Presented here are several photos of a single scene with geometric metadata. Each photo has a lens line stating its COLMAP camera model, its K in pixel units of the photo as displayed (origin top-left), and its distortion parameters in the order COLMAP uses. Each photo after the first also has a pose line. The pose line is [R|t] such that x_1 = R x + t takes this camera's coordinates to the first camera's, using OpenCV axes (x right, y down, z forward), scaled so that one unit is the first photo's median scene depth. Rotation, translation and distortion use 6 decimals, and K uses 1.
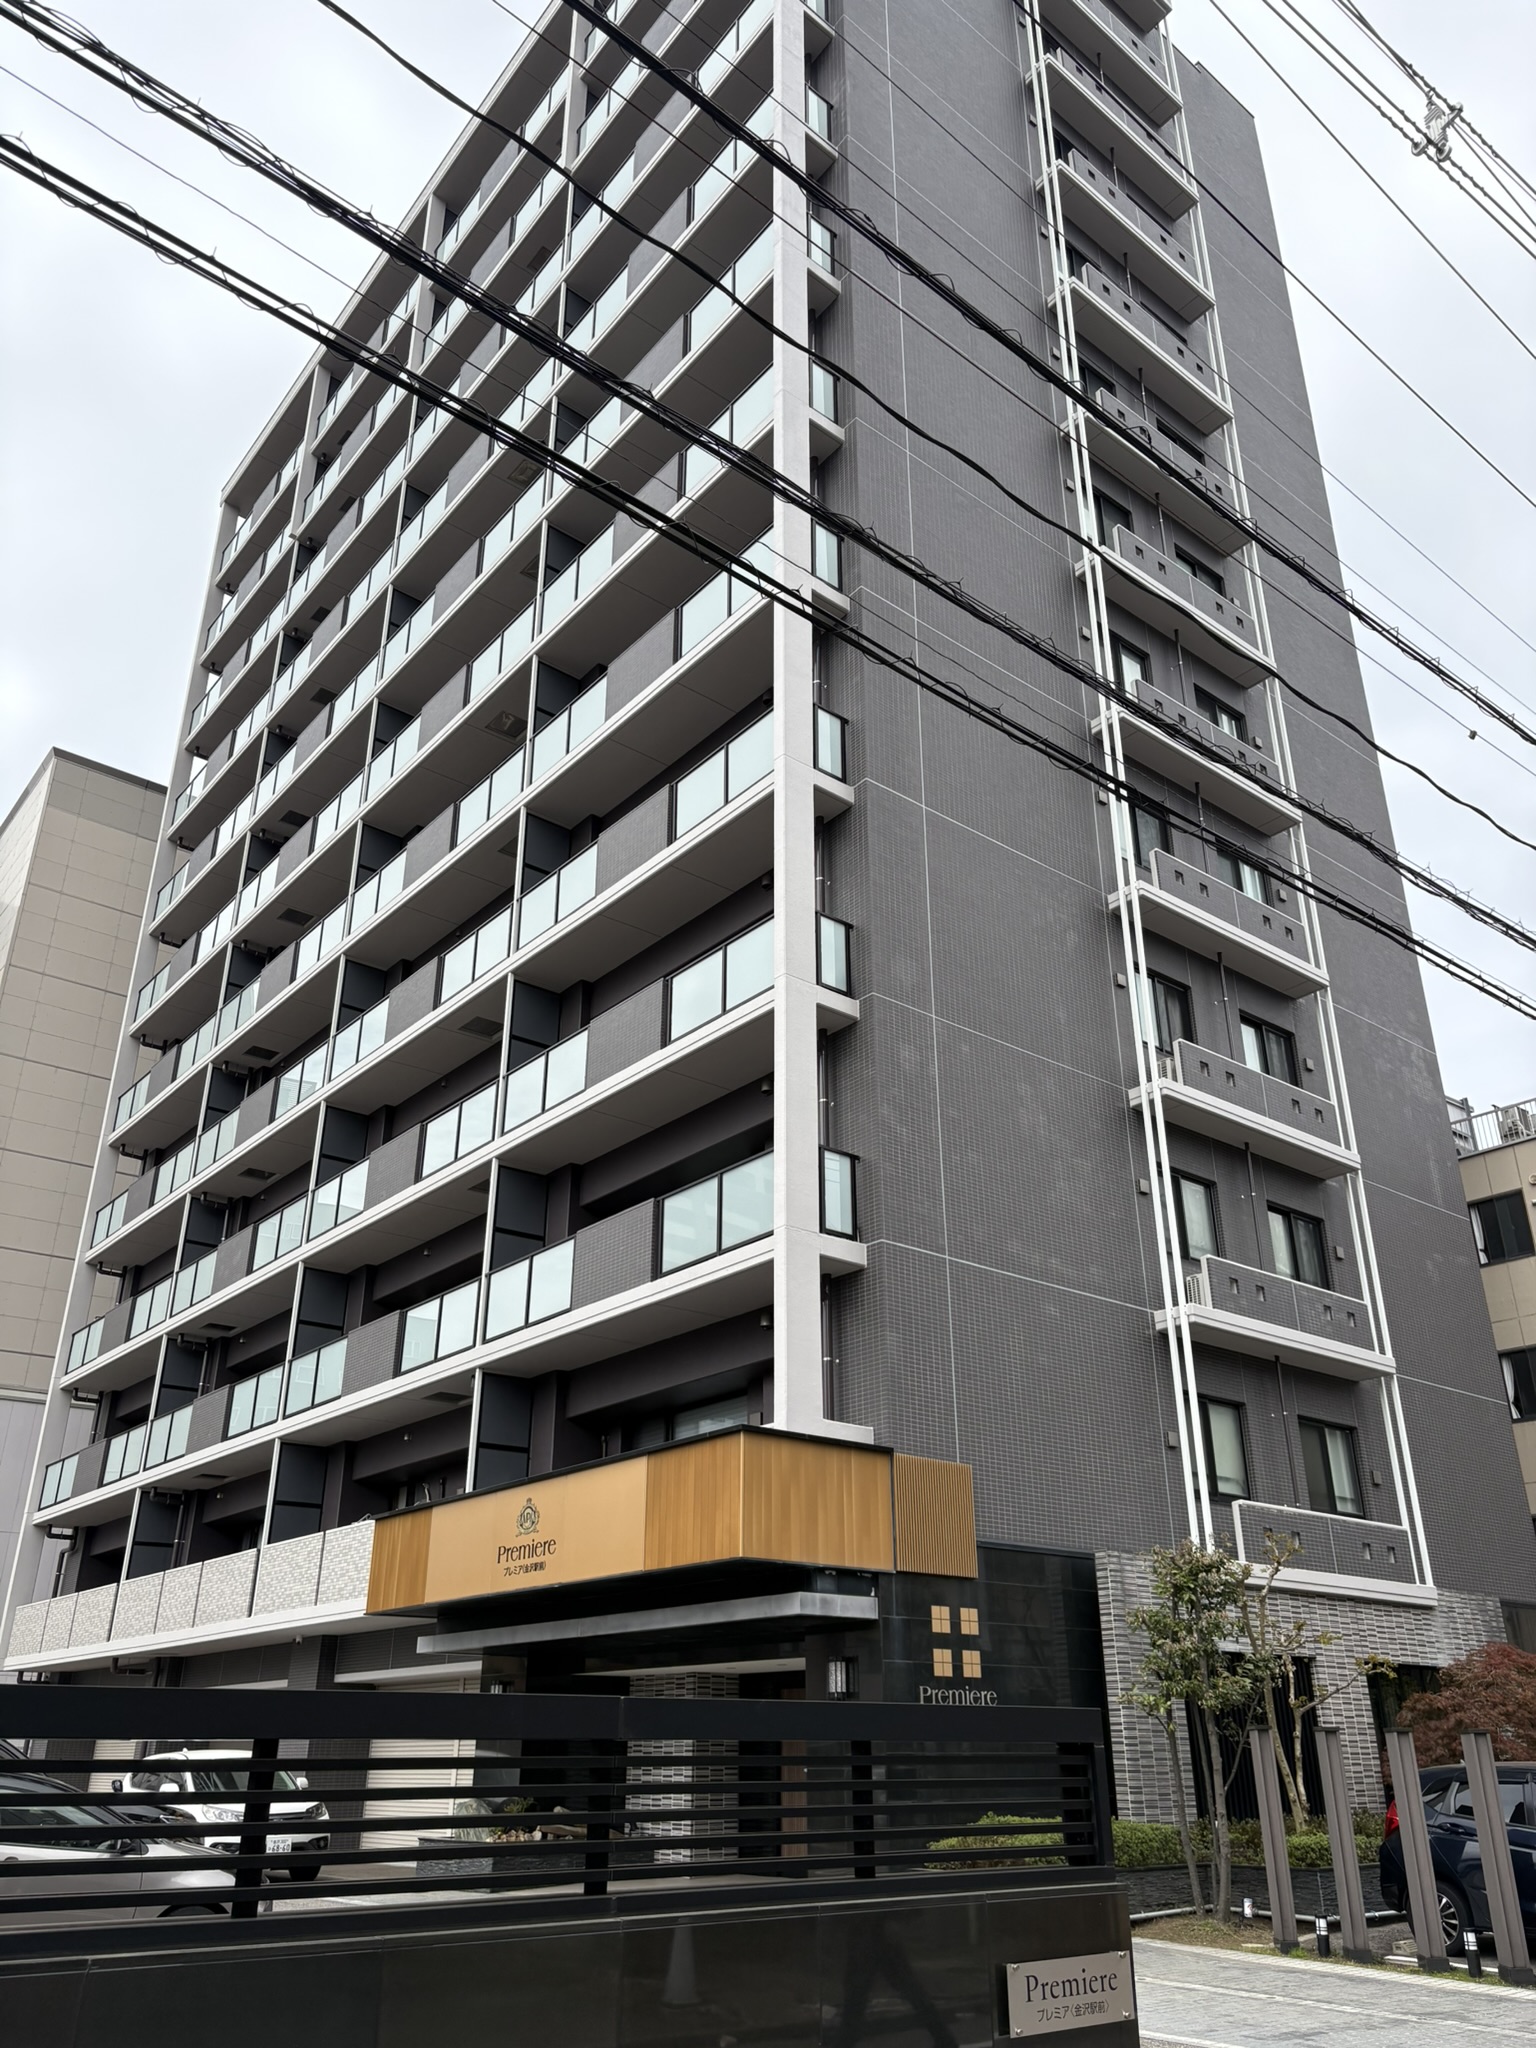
lens RADIAL K [[1550.8, 0, 774.7], [0, 1550.8, 1021.4], [0, 0, 1]] dist [0.029577, -0.003843]
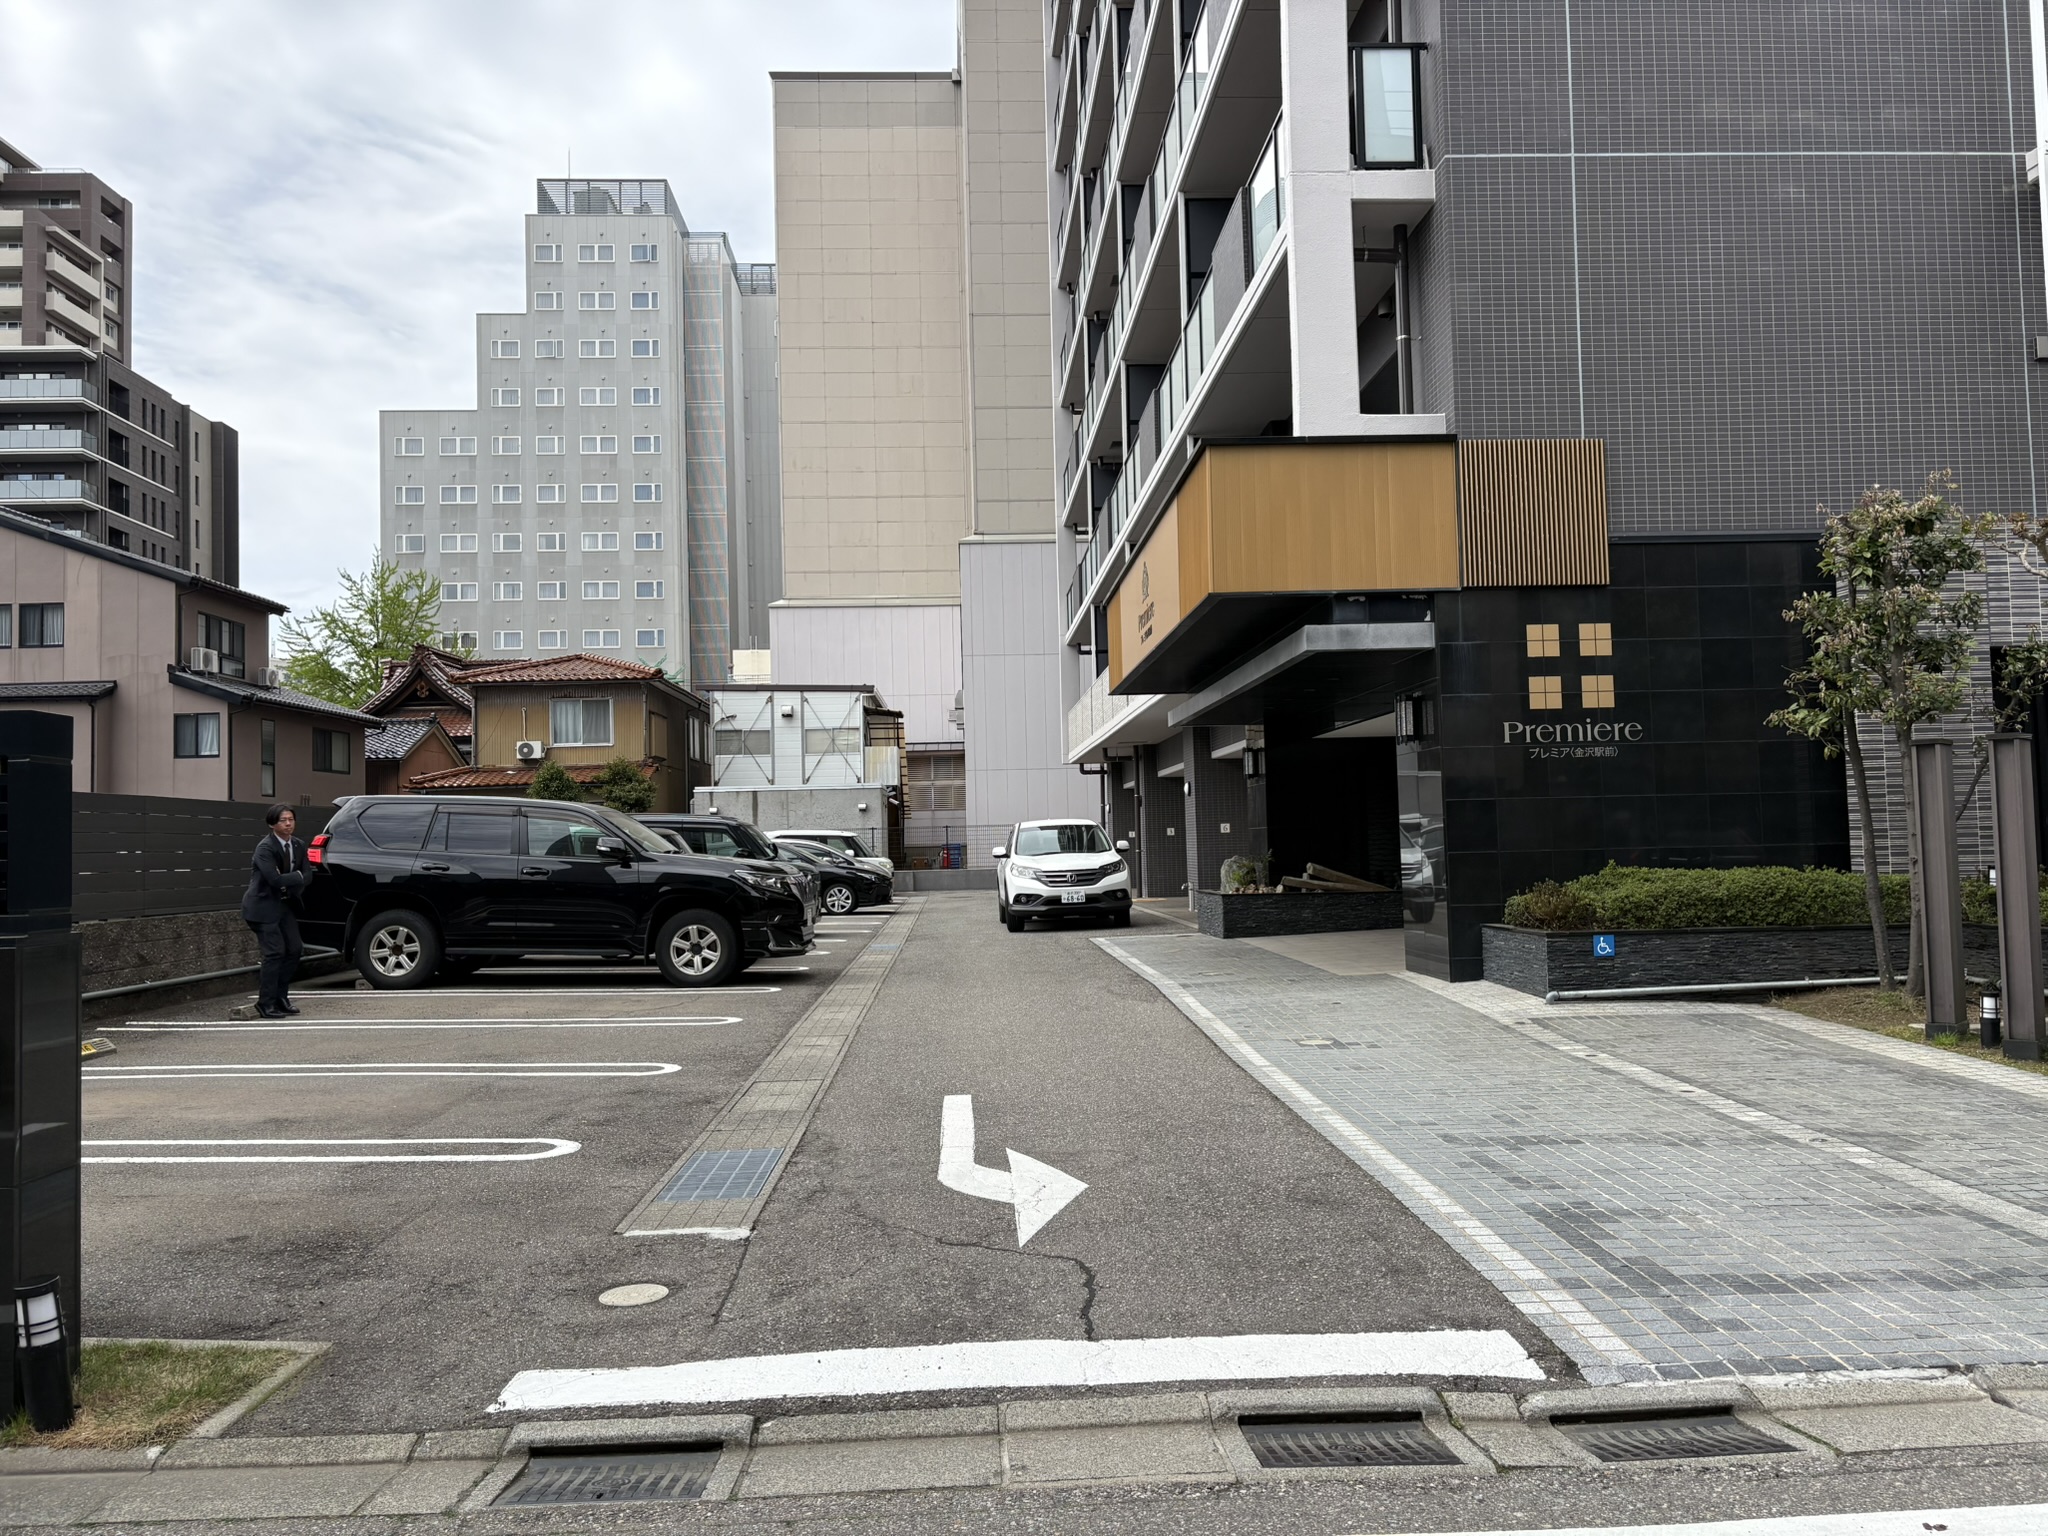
lens RADIAL K [[1550.8, 0, 1019.9], [0, 1550.8, 765.1], [0, 0, 1]] dist [0.029577, -0.003843]
pose [[0.792582, -0.046584, -0.607984, 0.364024], [0.276150, 0.916389, 0.289781, 0.146058], [0.543650, -0.397570, 0.739177, 0.267973]]
